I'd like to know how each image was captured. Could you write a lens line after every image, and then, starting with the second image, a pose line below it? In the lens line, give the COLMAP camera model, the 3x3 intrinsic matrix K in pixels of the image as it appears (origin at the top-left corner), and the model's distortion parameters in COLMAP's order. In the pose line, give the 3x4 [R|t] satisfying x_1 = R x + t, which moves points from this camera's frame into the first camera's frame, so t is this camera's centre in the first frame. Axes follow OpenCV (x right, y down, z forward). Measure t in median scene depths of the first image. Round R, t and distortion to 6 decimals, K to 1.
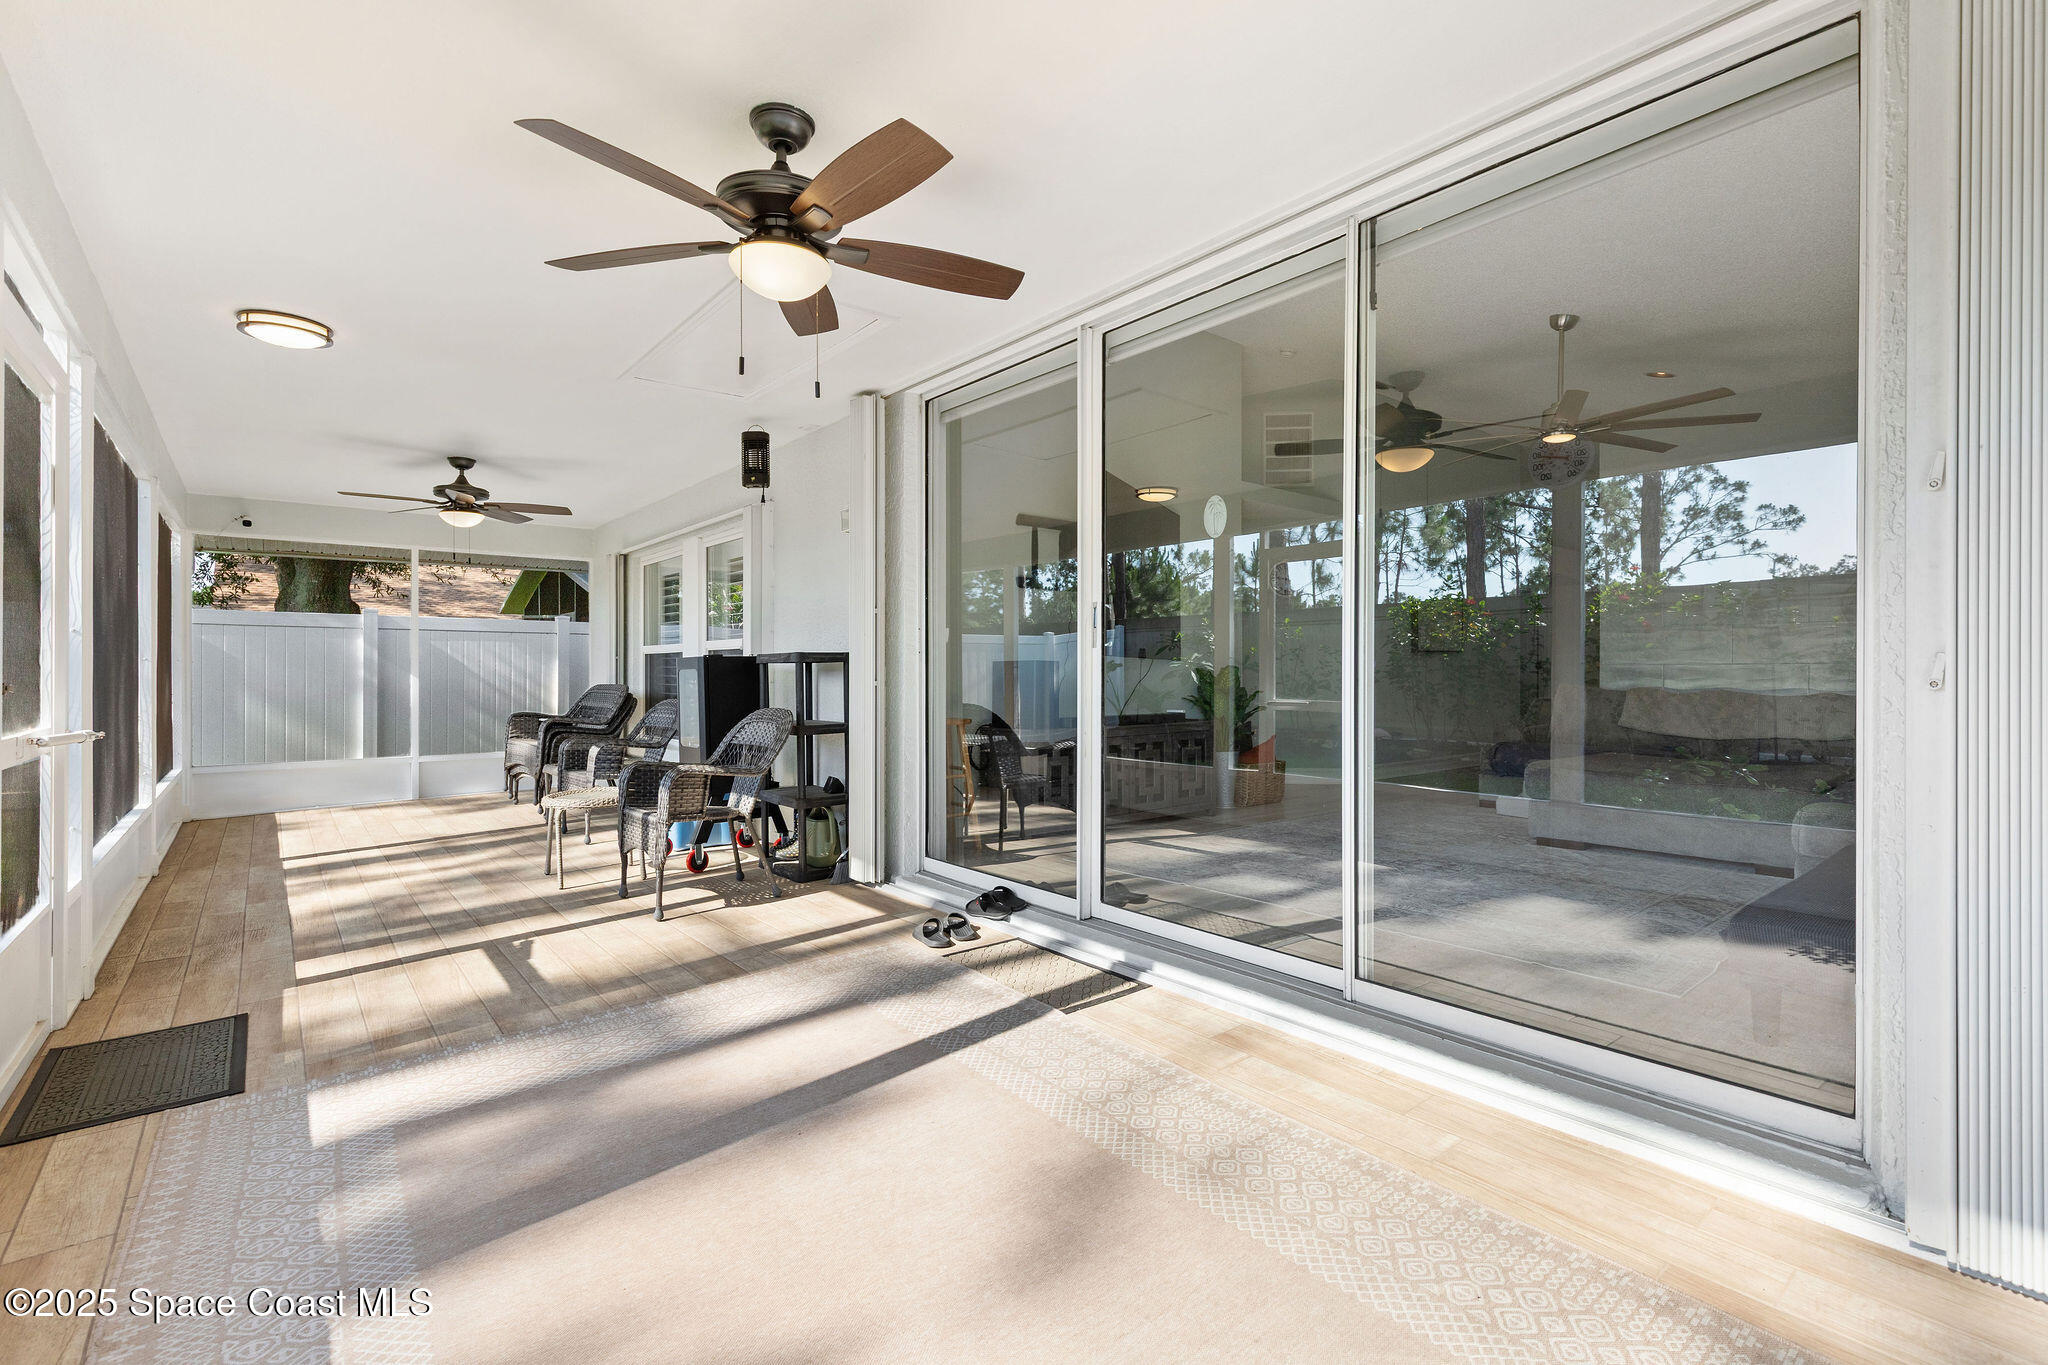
lens RADIAL K [[918.9, 0, 1027.5], [0, 918.9, 678.8], [0, 0, 1]] dist [0.003640, -0.000498]
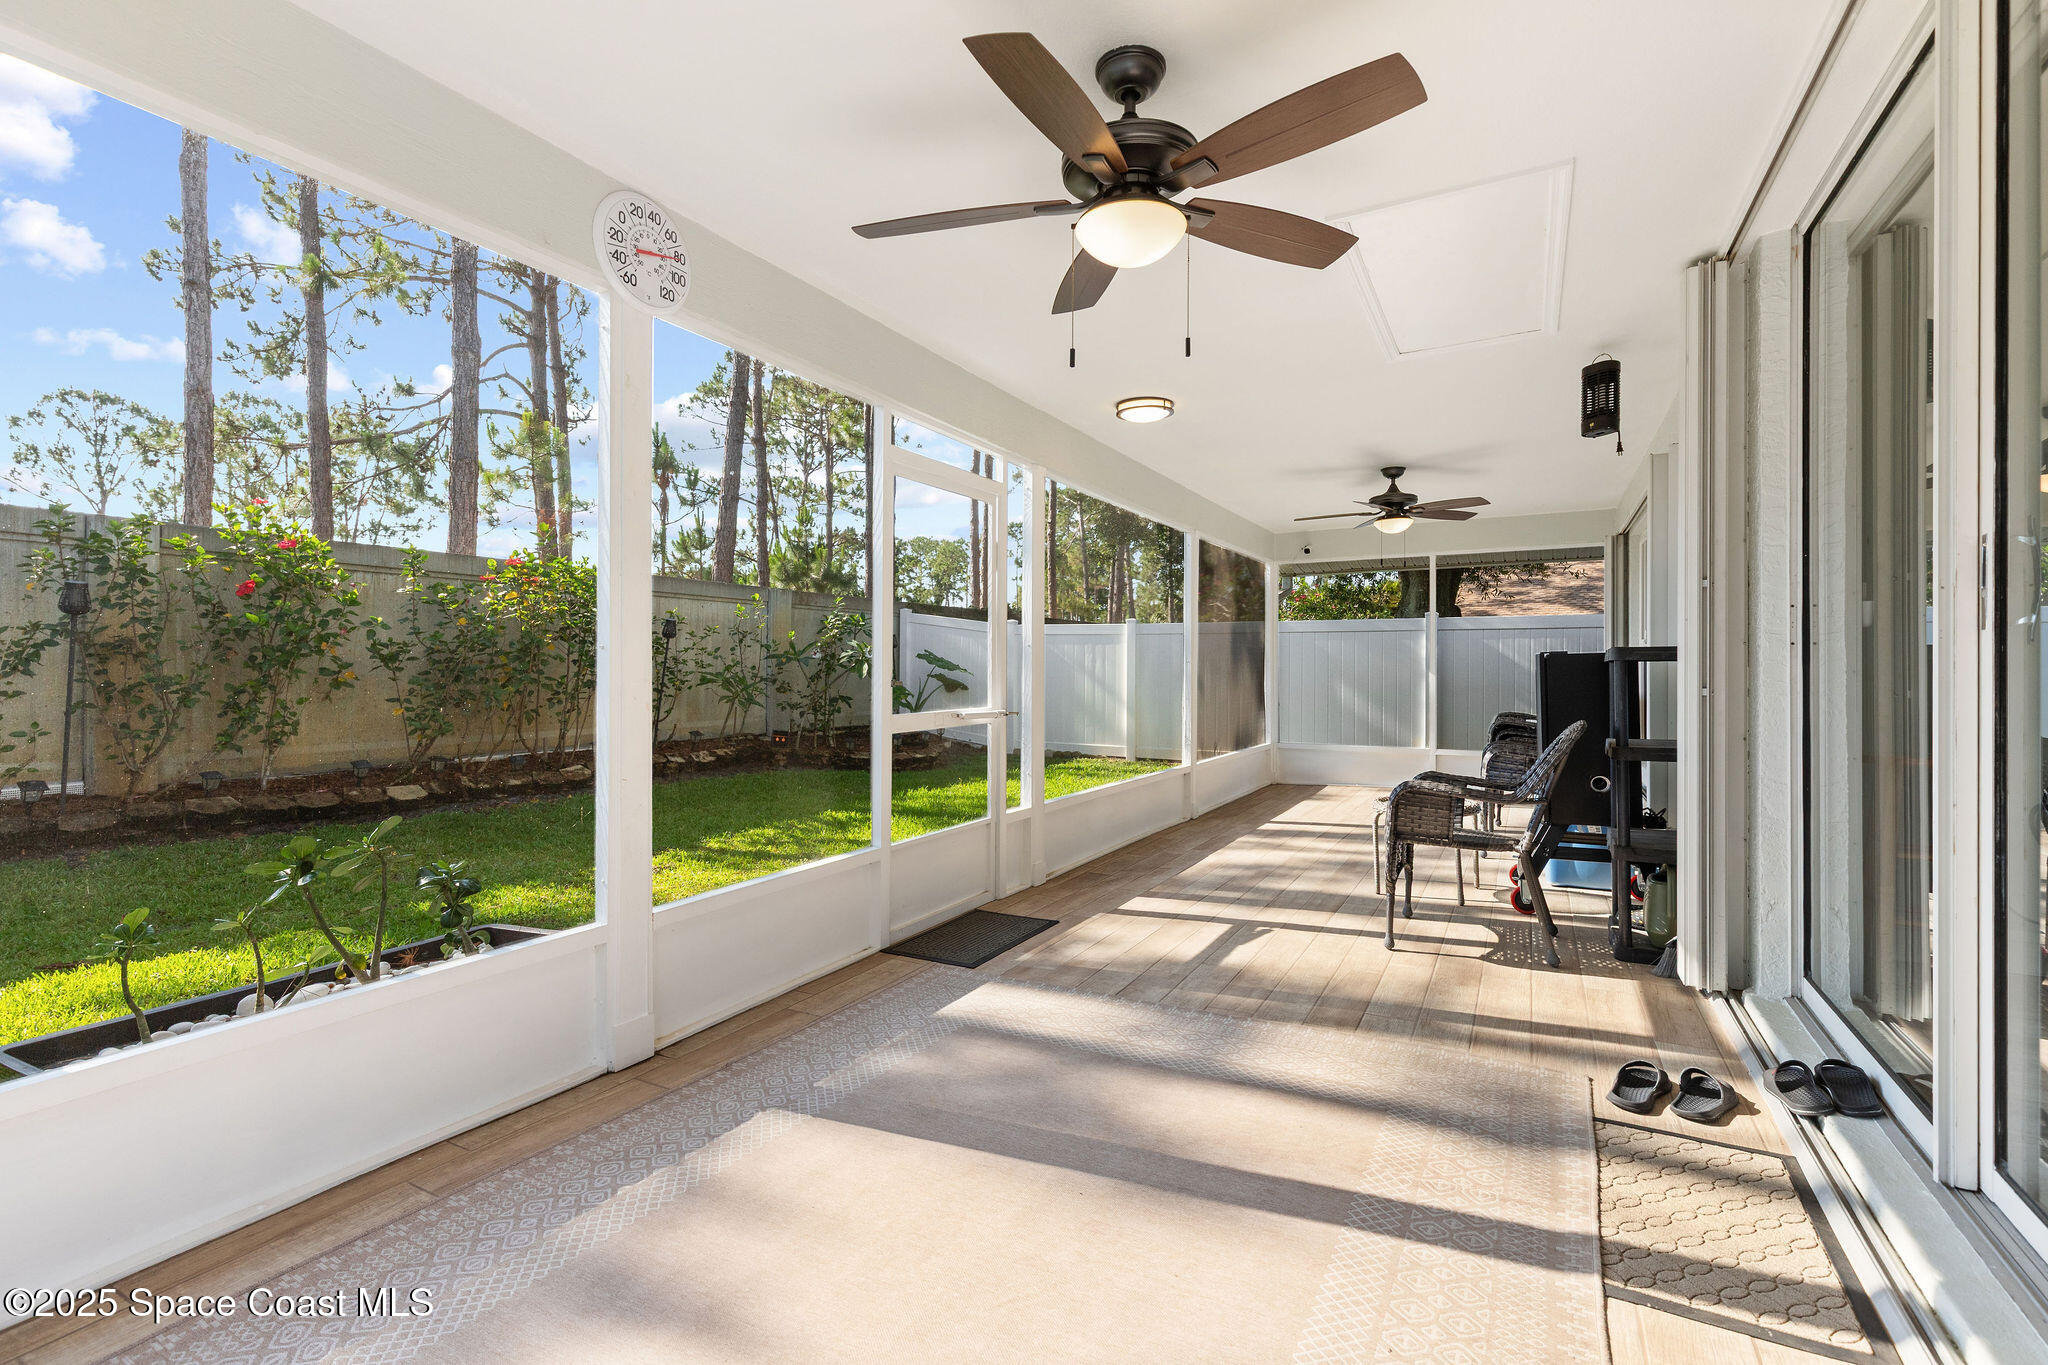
lens RADIAL K [[918.9, 0, 1027.9], [0, 918.9, 665.8], [0, 0, 1]] dist [0.003640, -0.000498]
pose [[0.374774, -0.001811, -0.927114, 0.374964], [-0.006368, 0.999969, -0.004528, -0.010347], [0.927094, 0.007601, 0.374751, 0.404771]]
